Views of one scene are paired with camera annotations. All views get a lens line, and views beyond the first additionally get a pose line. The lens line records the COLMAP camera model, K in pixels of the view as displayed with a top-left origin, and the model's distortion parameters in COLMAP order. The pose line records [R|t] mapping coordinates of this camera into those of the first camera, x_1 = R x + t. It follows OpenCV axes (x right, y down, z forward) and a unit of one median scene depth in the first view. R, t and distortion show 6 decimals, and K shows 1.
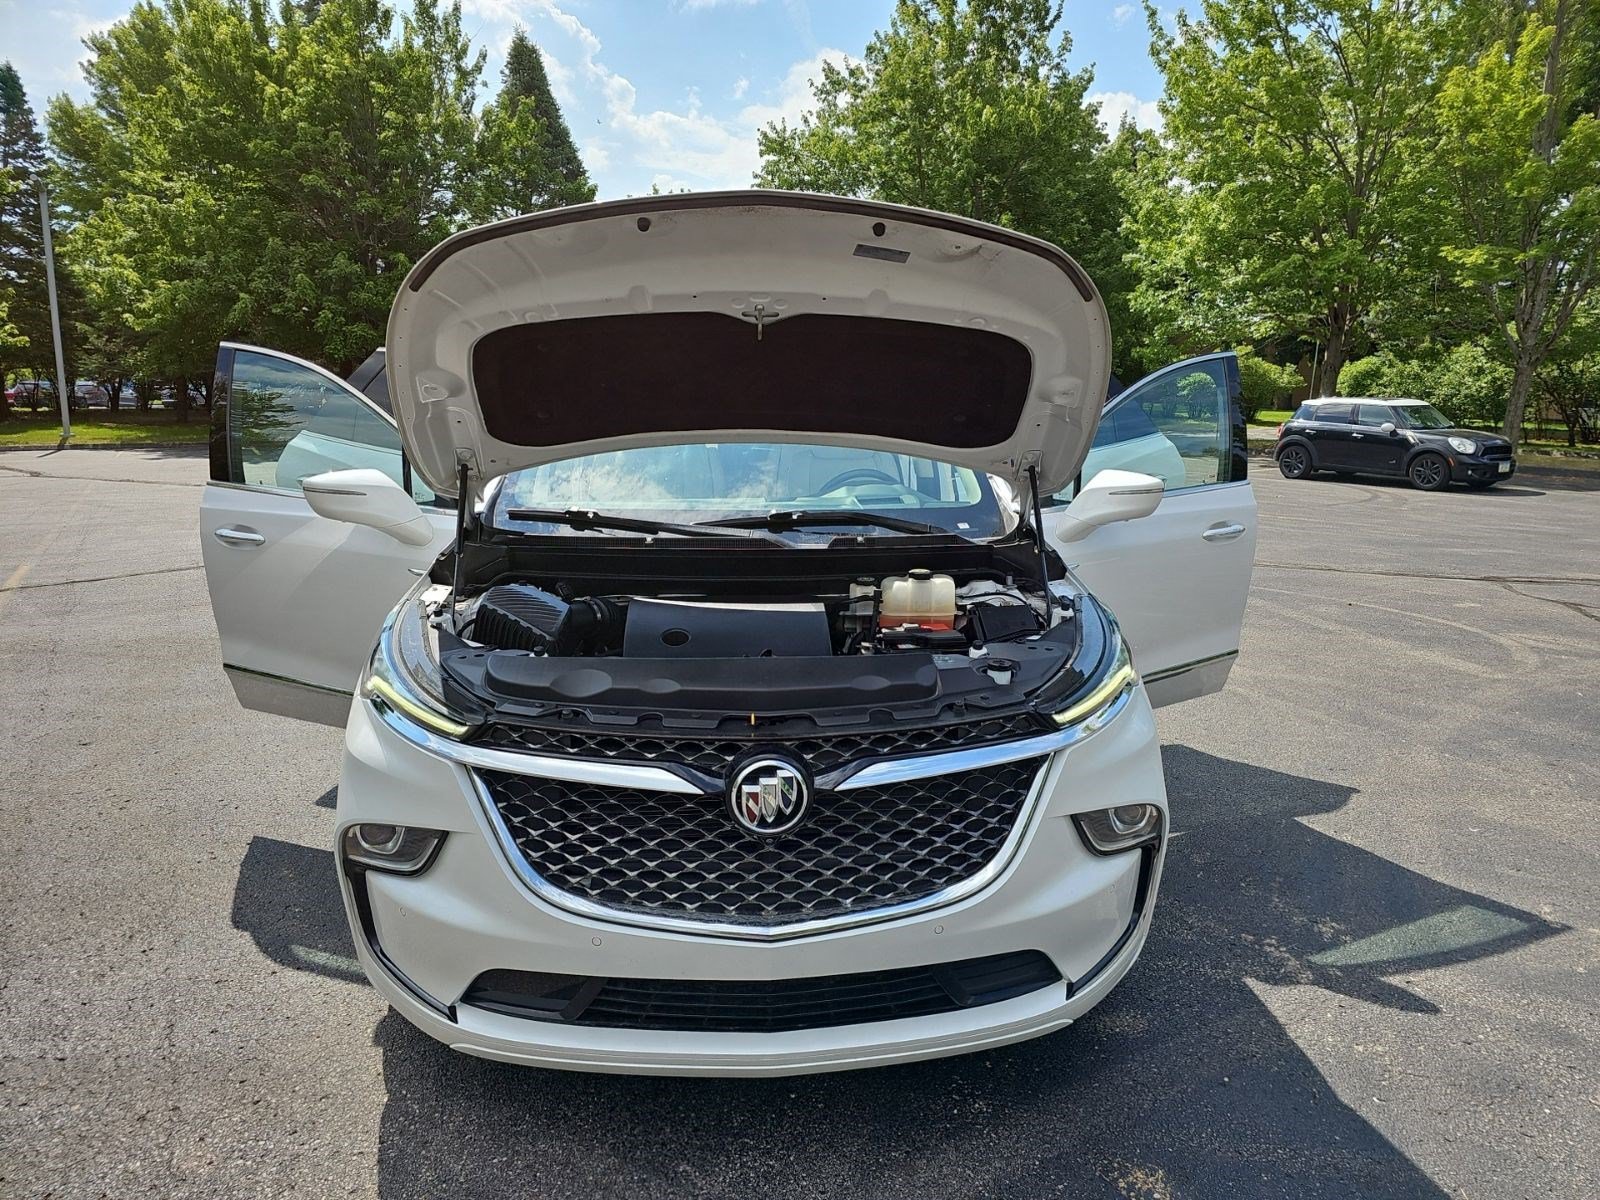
lens RADIAL K [[1109.2, 0, 822.0], [0, 1109.2, 582.6], [0, 0, 1]] dist [0.035133, -0.038916]
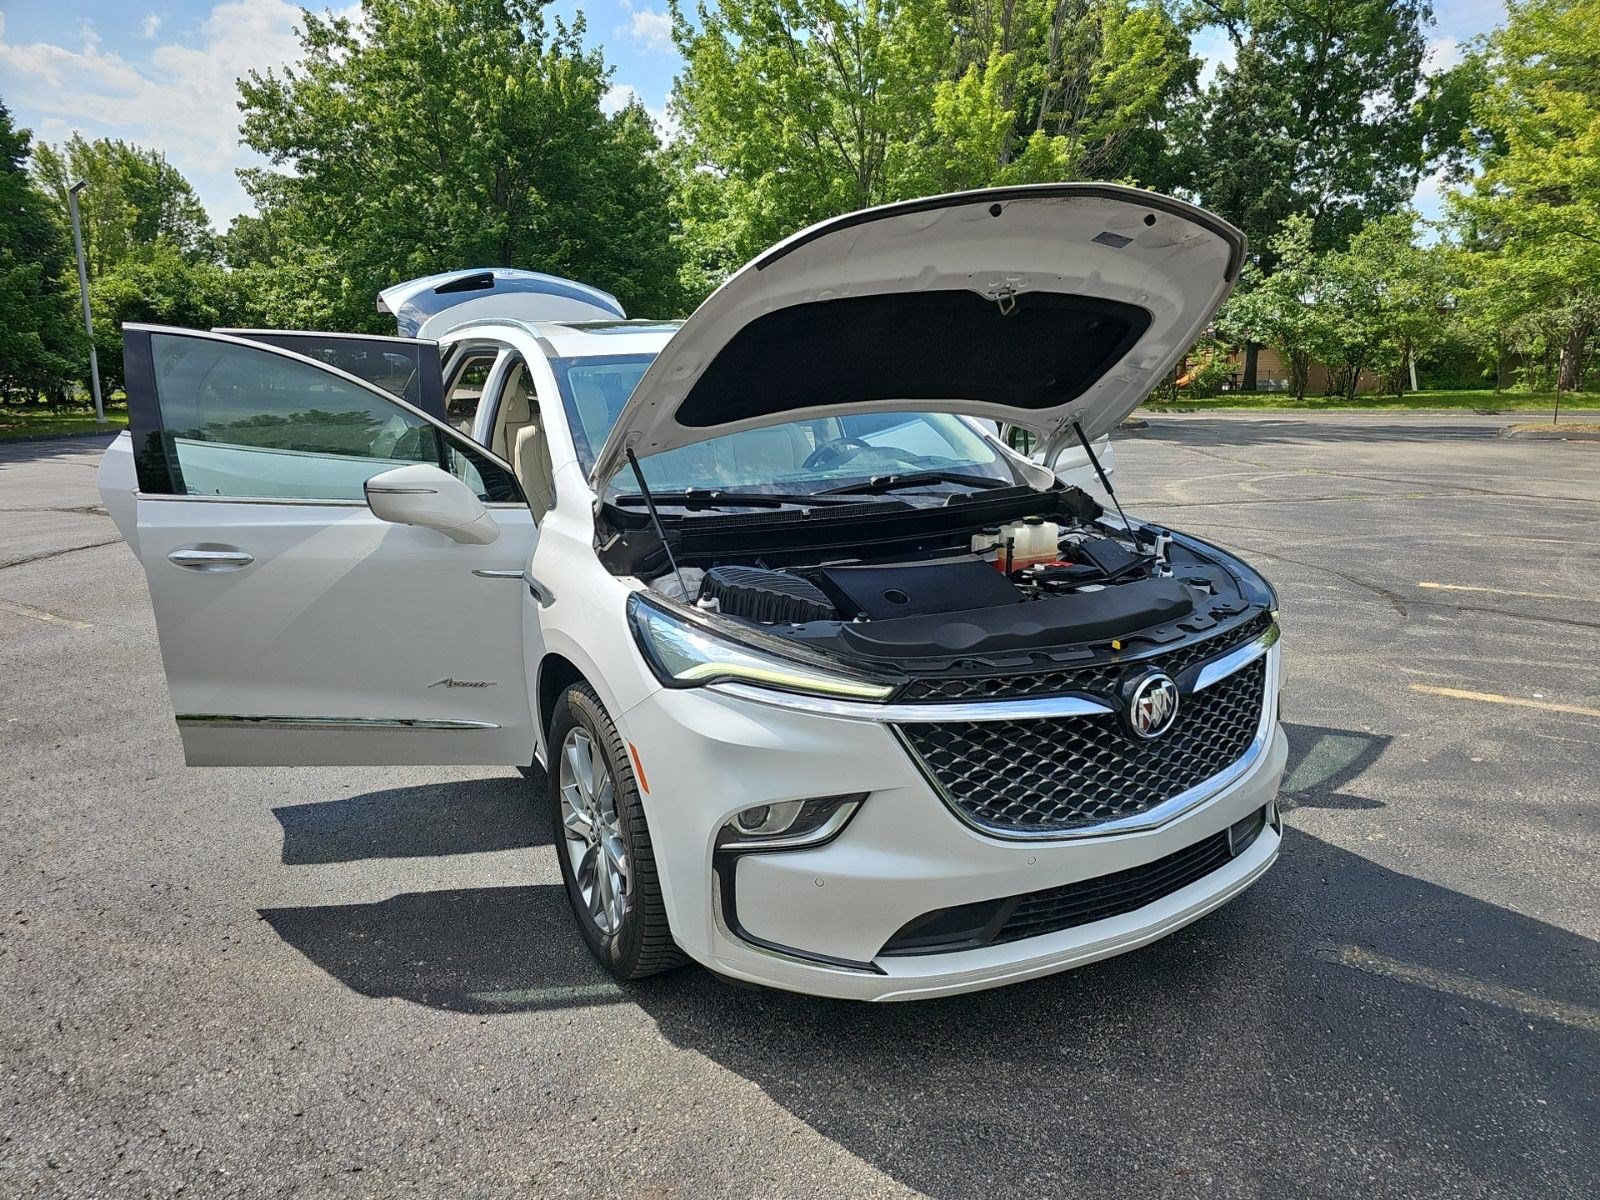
lens RADIAL K [[1109.2, 0, 822.7], [0, 1109.2, 570.8], [0, 0, 1]] dist [0.035133, -0.038916]
pose [[0.890739, -0.105834, 0.442022, -0.116740], [0.101410, 0.994274, 0.033705, -0.003171], [-0.443057, 0.014803, 0.896371, 0.013441]]
